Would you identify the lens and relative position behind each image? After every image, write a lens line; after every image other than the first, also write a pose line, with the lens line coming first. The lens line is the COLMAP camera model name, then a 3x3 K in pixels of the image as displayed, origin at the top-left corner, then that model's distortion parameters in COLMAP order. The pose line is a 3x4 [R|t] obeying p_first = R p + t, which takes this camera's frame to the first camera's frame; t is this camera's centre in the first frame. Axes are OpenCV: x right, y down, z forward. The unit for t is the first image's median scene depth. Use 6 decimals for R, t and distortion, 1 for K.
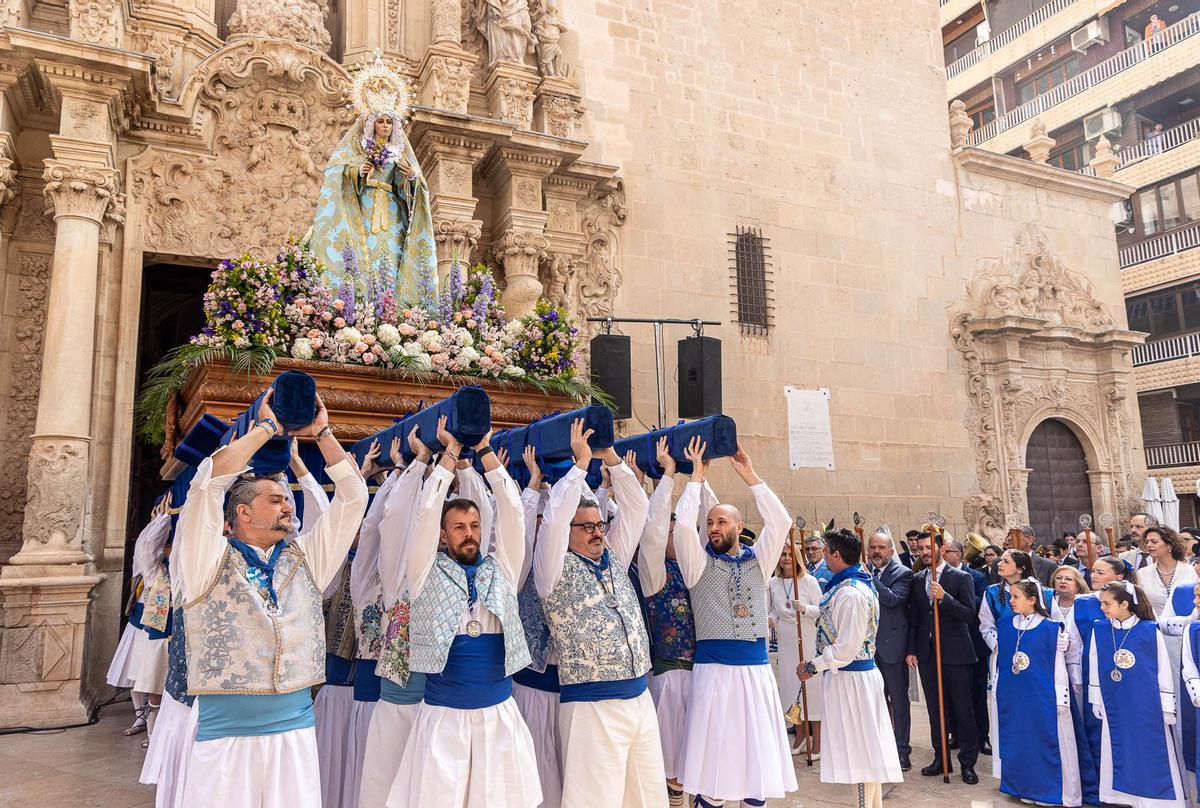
lens RADIAL K [[833.8, 0, 585.1], [0, 833.8, 400.2], [0, 0, 1]] dist [-0.002261, 0.004914]
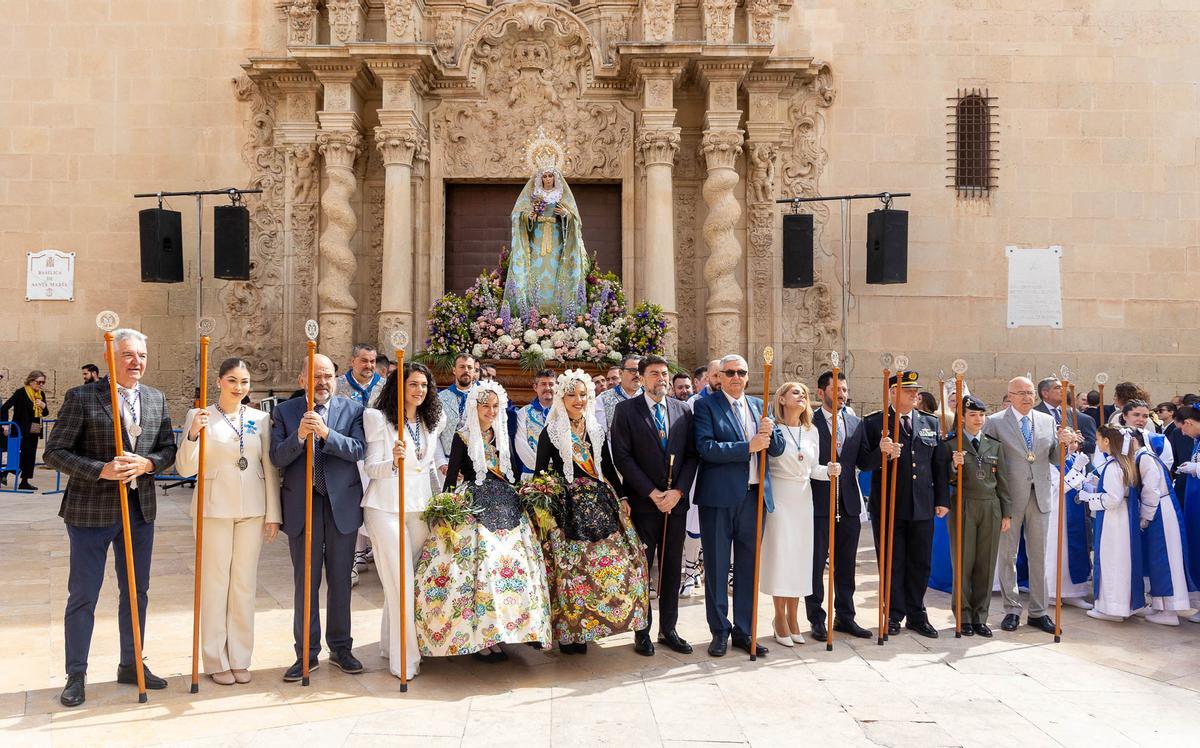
lens RADIAL K [[877.0, 0, 595.4], [0, 877.0, 367.9], [0, 0, 1]] dist [-0.021474, 0.020829]
pose [[0.907931, 0.016091, -0.418812, 0.308587], [0.042057, 0.990721, 0.129240, -0.038041], [0.417005, -0.134955, 0.898829, -0.251111]]
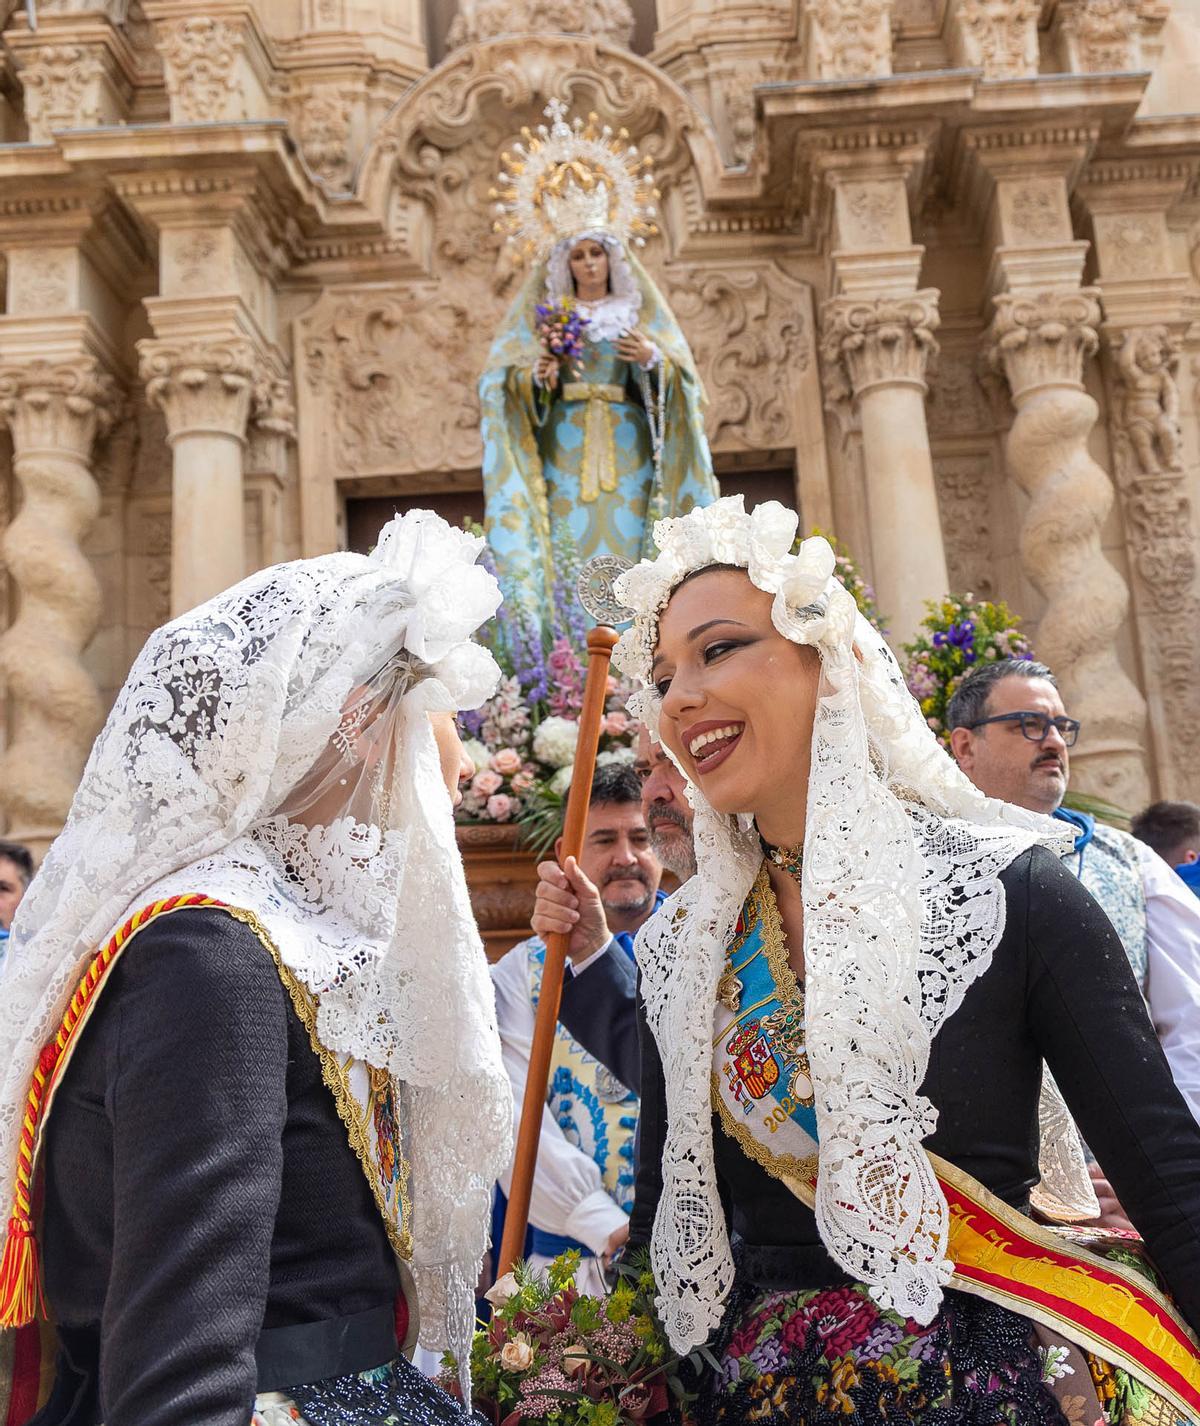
lens RADIAL K [[1699.4, 0, 776.8], [0, 1699.4, 694.6], [0, 0, 1]] dist [-0.004423, 0.000000]
pose [[0.914075, -0.135242, -0.382331, 0.132559], [0.124135, 0.990811, -0.053697, 0.053612], [0.386080, 0.001622, 0.922464, 0.078124]]
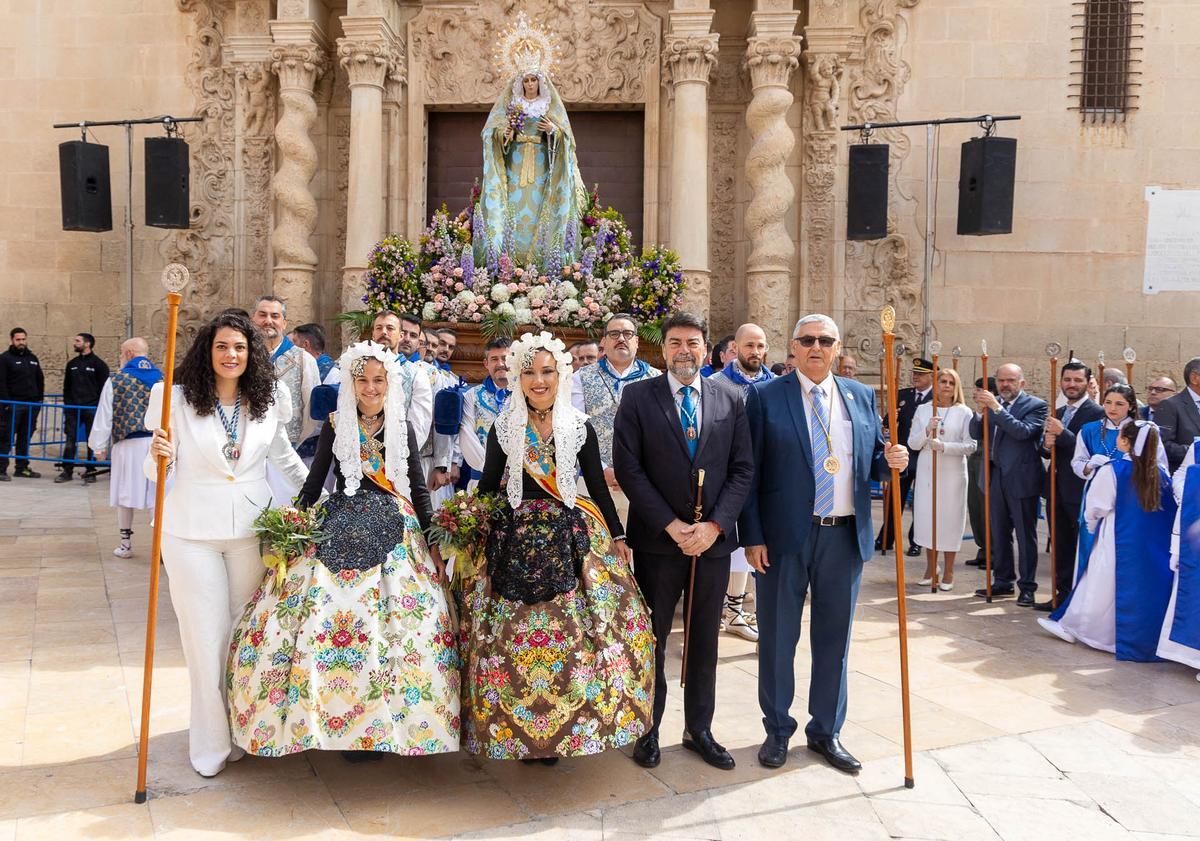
lens RADIAL K [[963.0, 0, 547.7], [0, 963.0, 388.8], [0, 0, 1]] dist [-0.004715, 0.007835]
pose [[0.867264, 0.049618, -0.495370, 0.276619], [0.041928, 0.984206, 0.171987, -0.012415], [0.496080, -0.169928, 0.851486, -0.106740]]
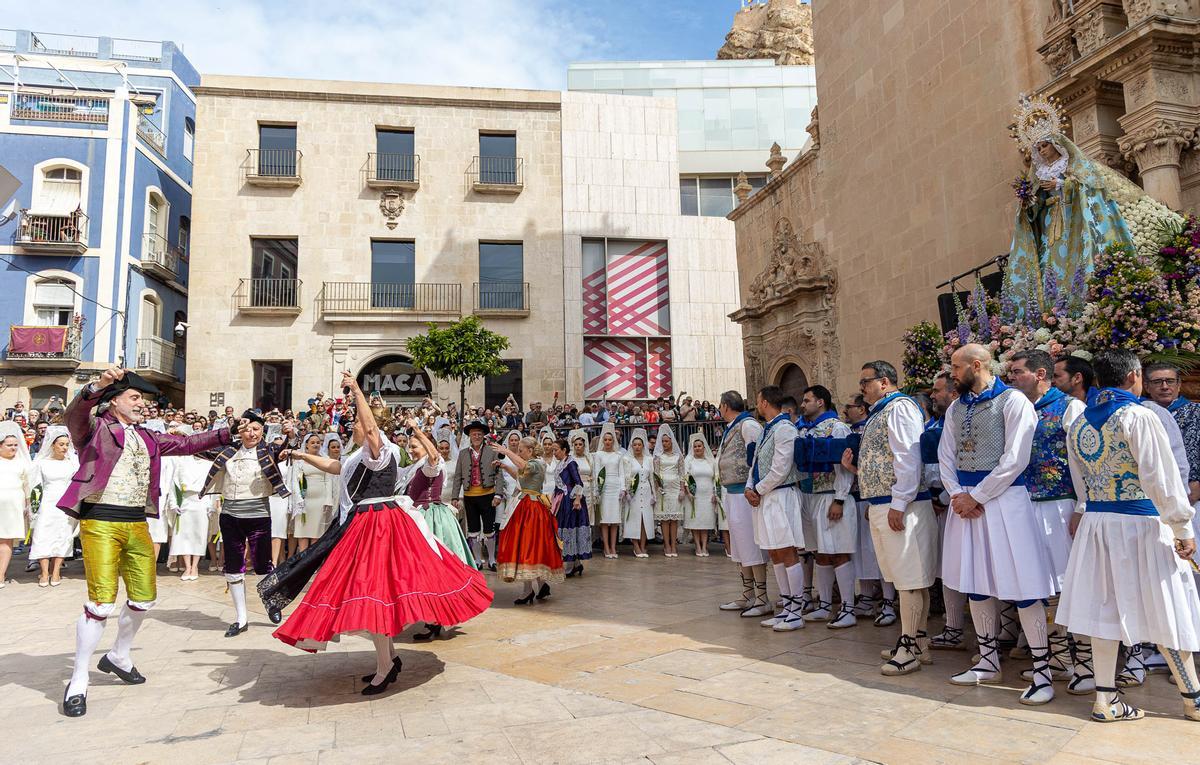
lens RADIAL K [[813.2, 0, 608.3], [0, 813.2, 379.0], [0, 0, 1]] dist [0.008893, 0.000420]
pose [[-0.149049, -0.116034, -0.981998, 0.558520], [0.186569, 0.971955, -0.143165, 0.089614], [0.971070, -0.204549, -0.123221, 0.247873]]
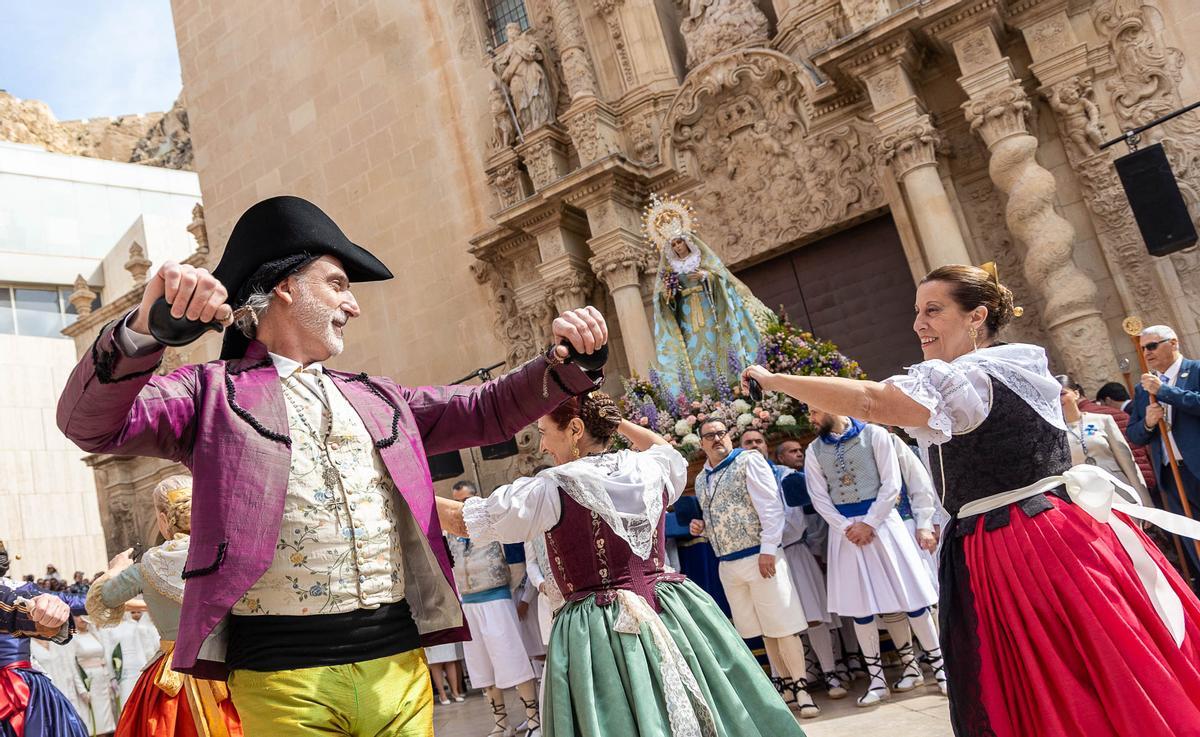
lens RADIAL K [[1011.0, 0, 487.0], [0, 1011.0, 395.5], [0, 0, 1]] dist [-0.003500, 0.004251]
pose [[0.487499, -0.272600, -0.829478, 0.500554], [0.327156, 0.937832, -0.115935, 0.053308], [0.809514, -0.214850, 0.546375, -0.094371]]
